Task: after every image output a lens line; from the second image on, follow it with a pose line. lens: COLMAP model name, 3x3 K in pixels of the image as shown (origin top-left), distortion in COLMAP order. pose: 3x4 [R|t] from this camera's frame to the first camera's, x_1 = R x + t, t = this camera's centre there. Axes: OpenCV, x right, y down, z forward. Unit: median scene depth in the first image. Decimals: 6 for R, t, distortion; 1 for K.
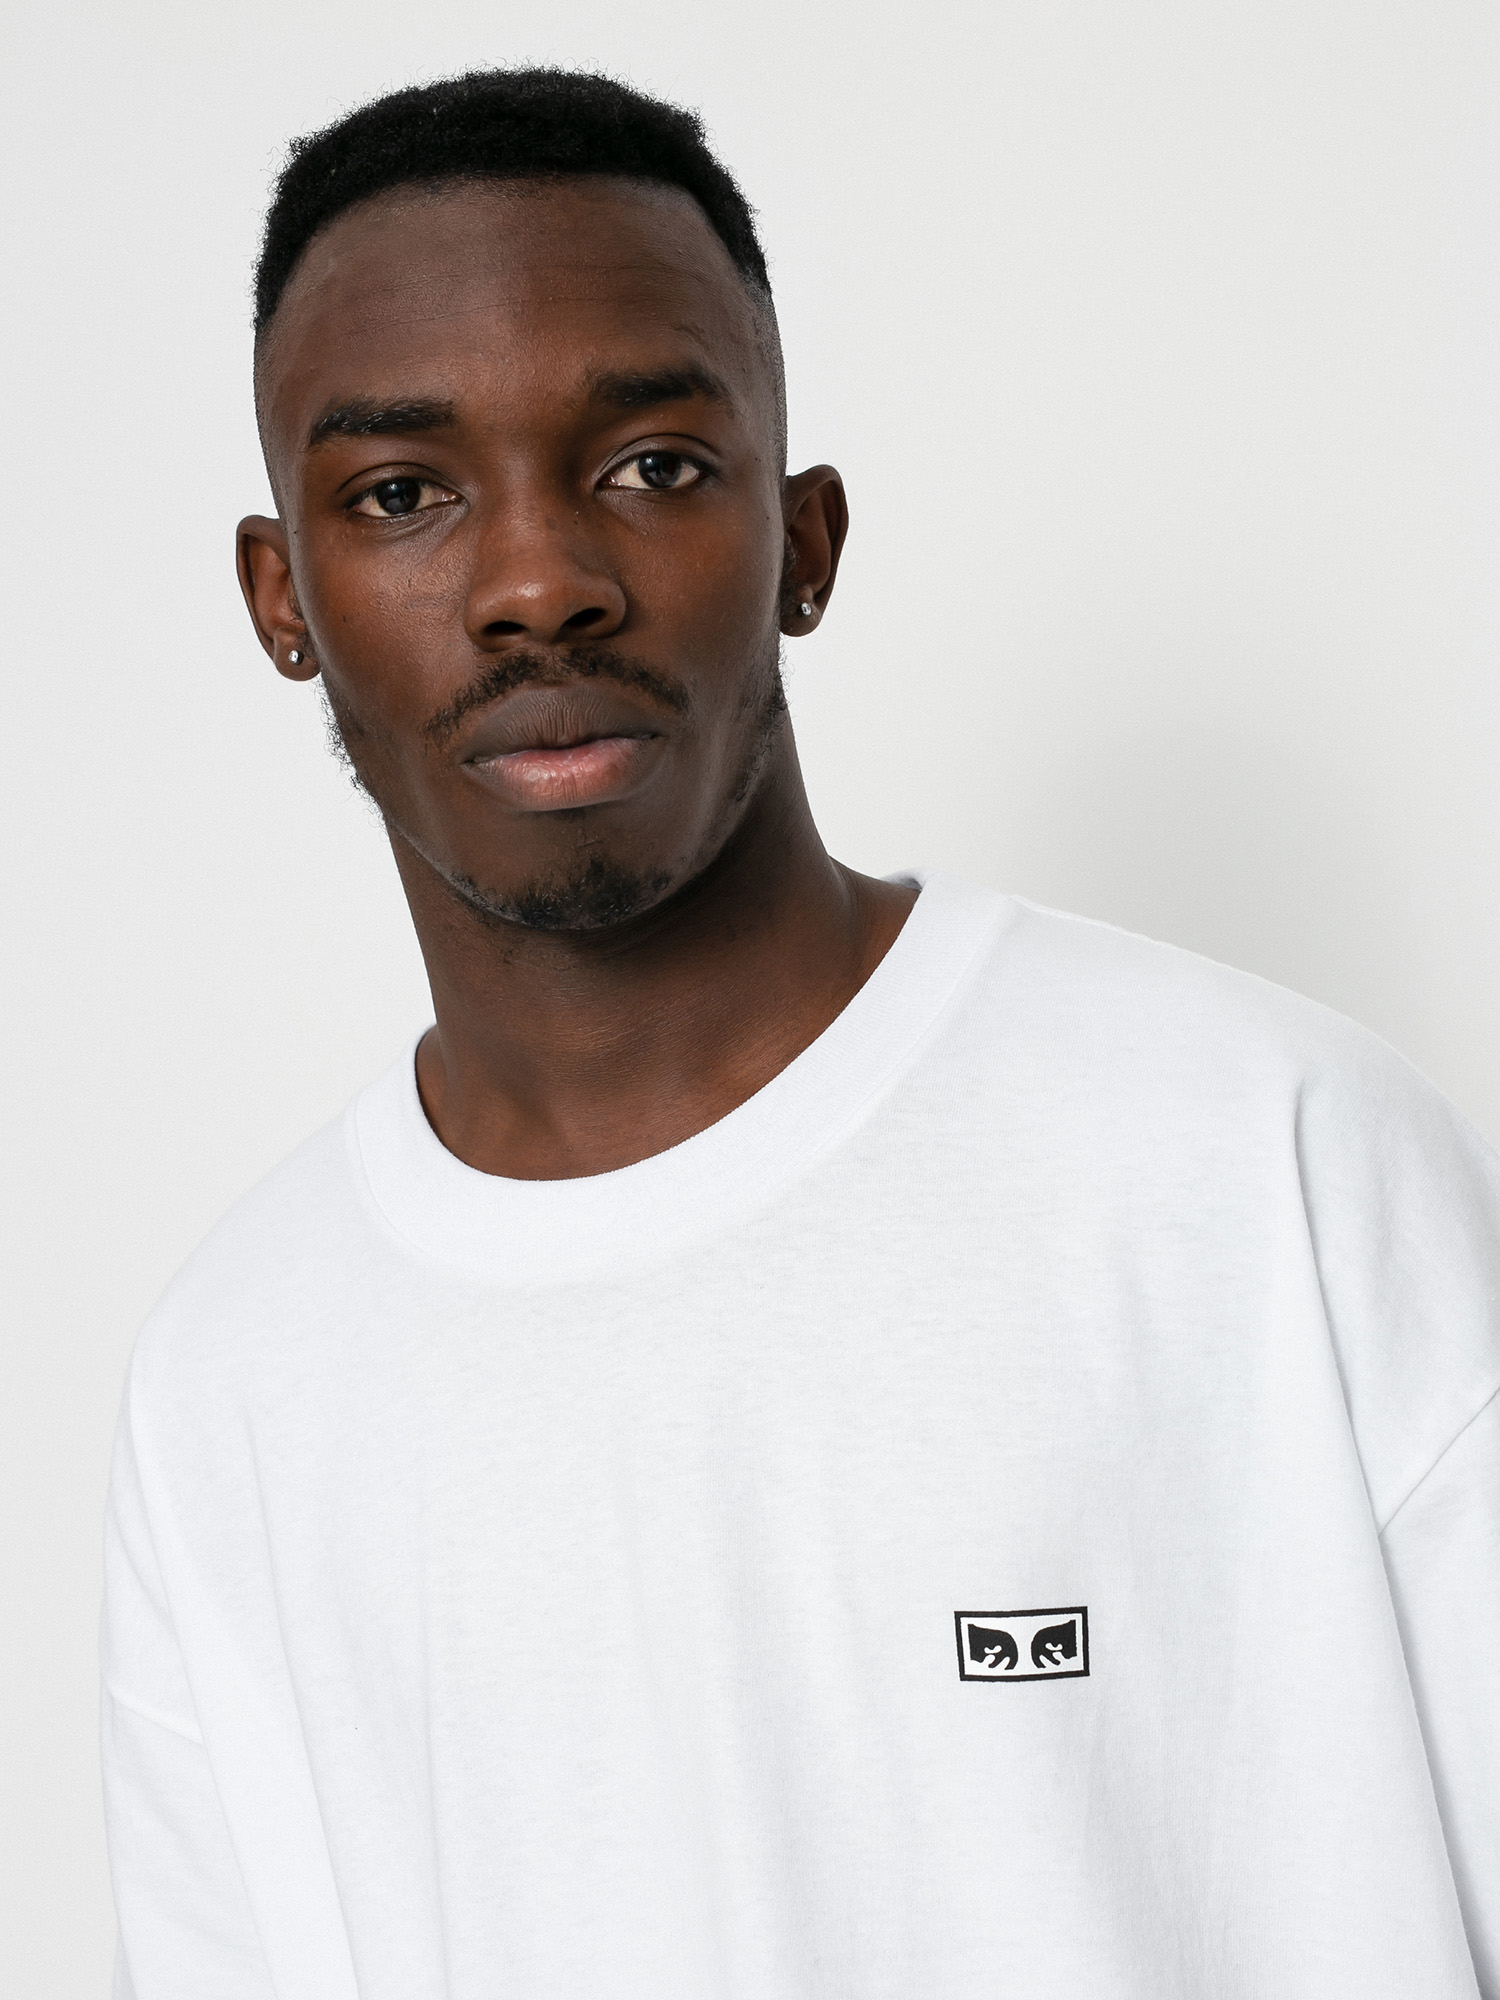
lens RADIAL K [[2836.9, 0, 750.0], [0, 2836.9, 1000.0], [0, 0, 1]] dist [-0.042417, -0.078282]
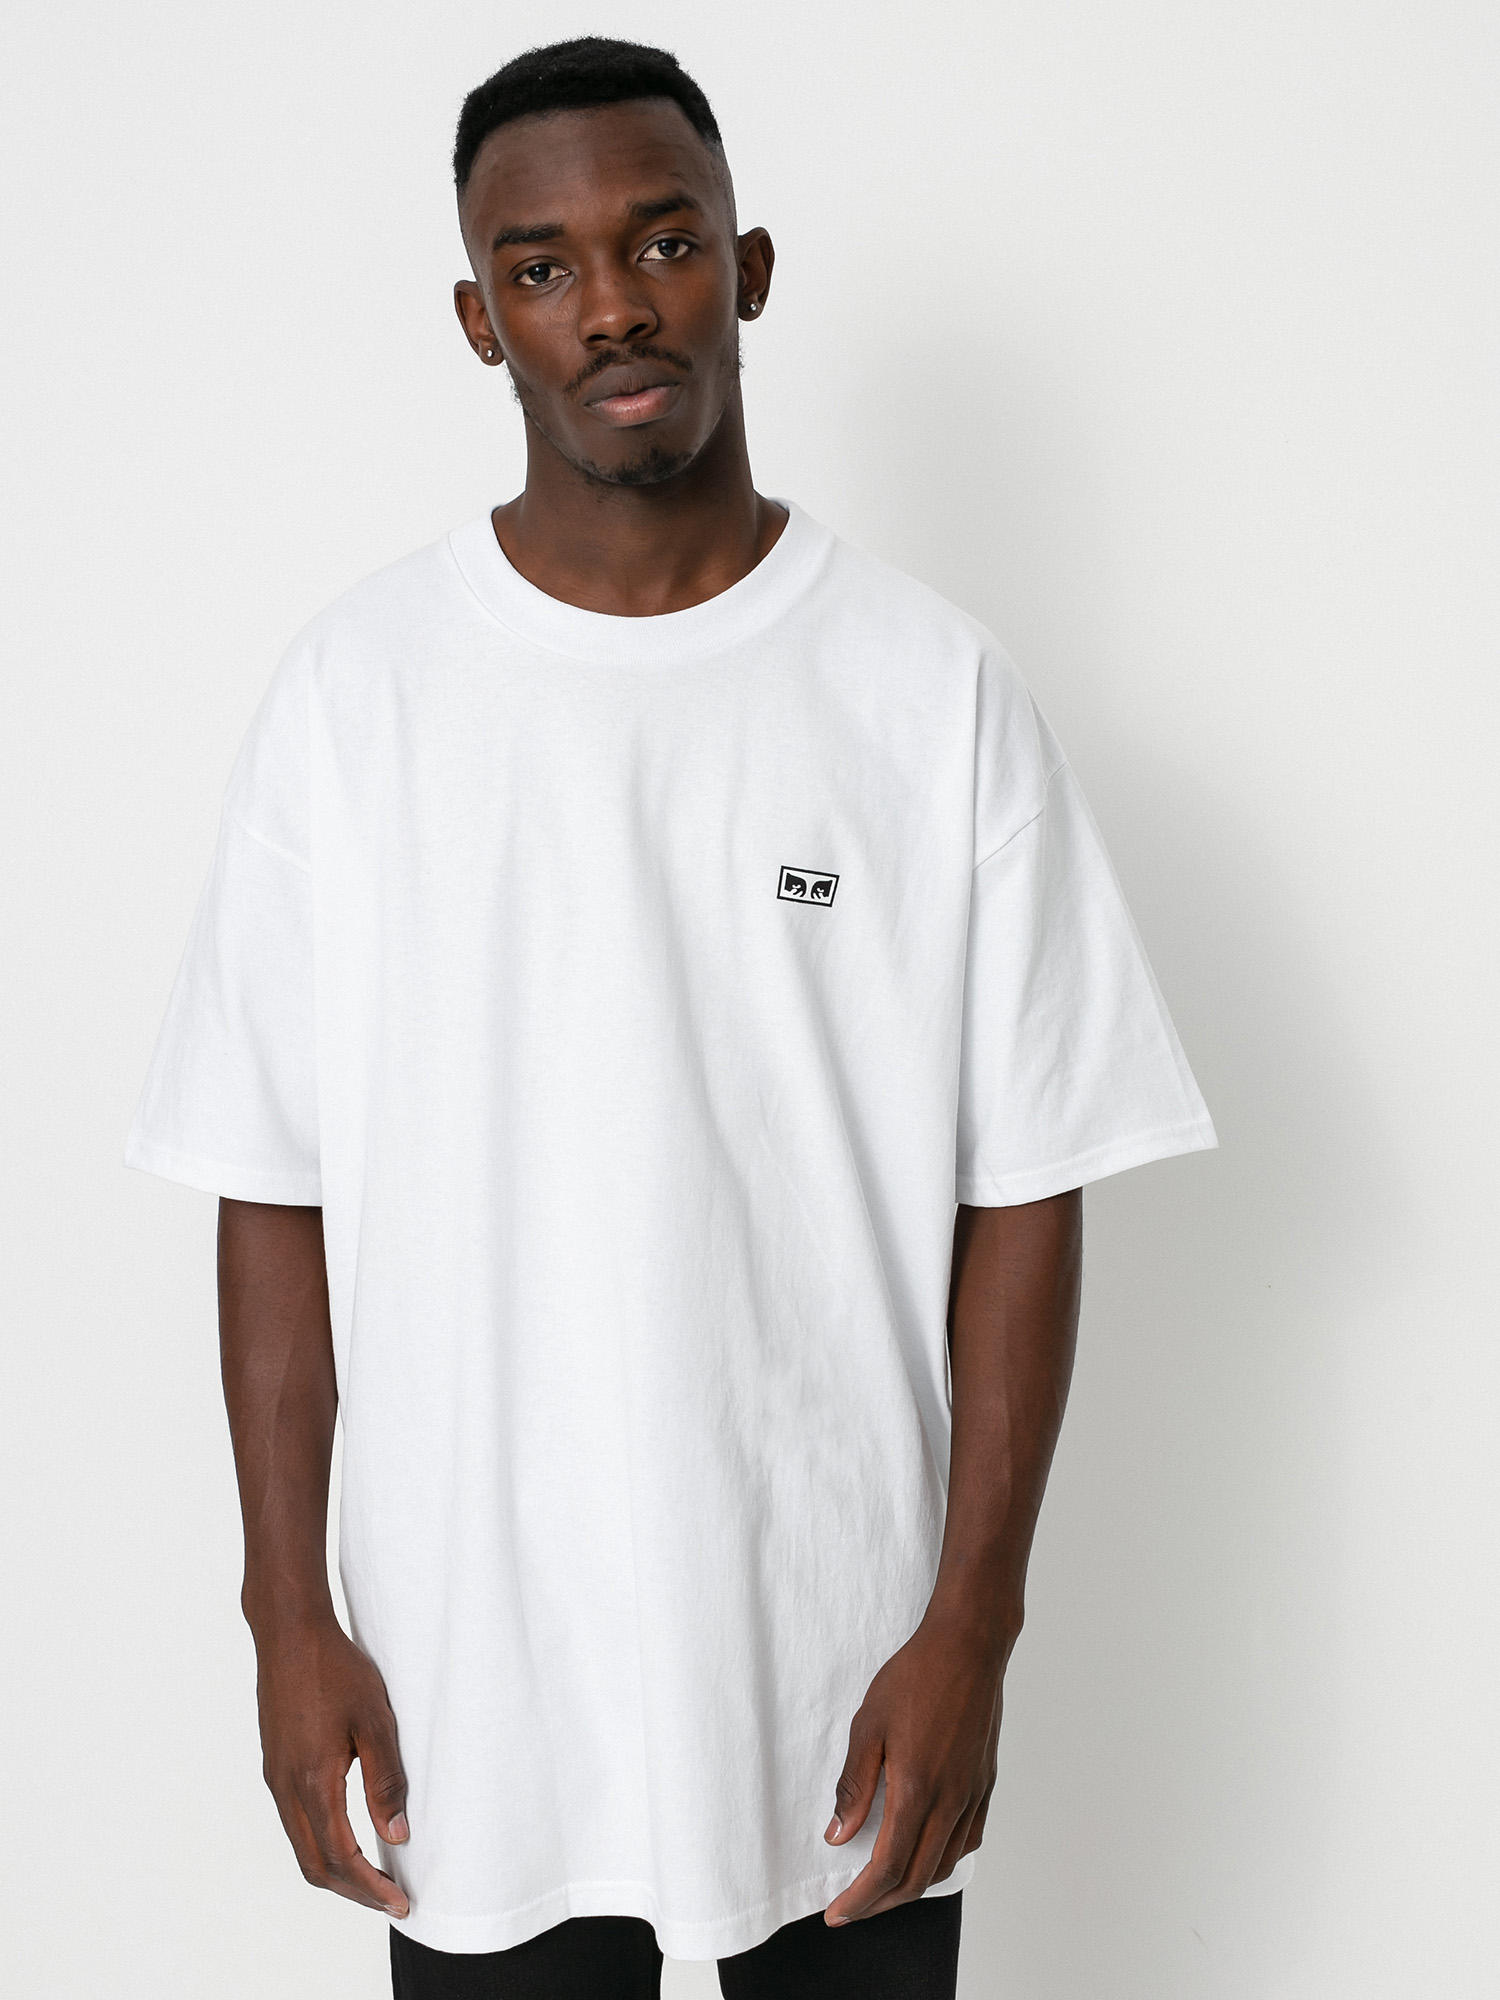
lens RADIAL K [[2836.9, 0, 750.0], [0, 2836.9, 1000.0], [0, 0, 1]] dist [-0.042417, -0.078282]
pose [[0.995635, -0.073273, -0.057807, 0.102073], [0.081291, 0.985119, 0.151434, 0.037605], [0.045851, -0.155472, 0.986776, -1.049918]]
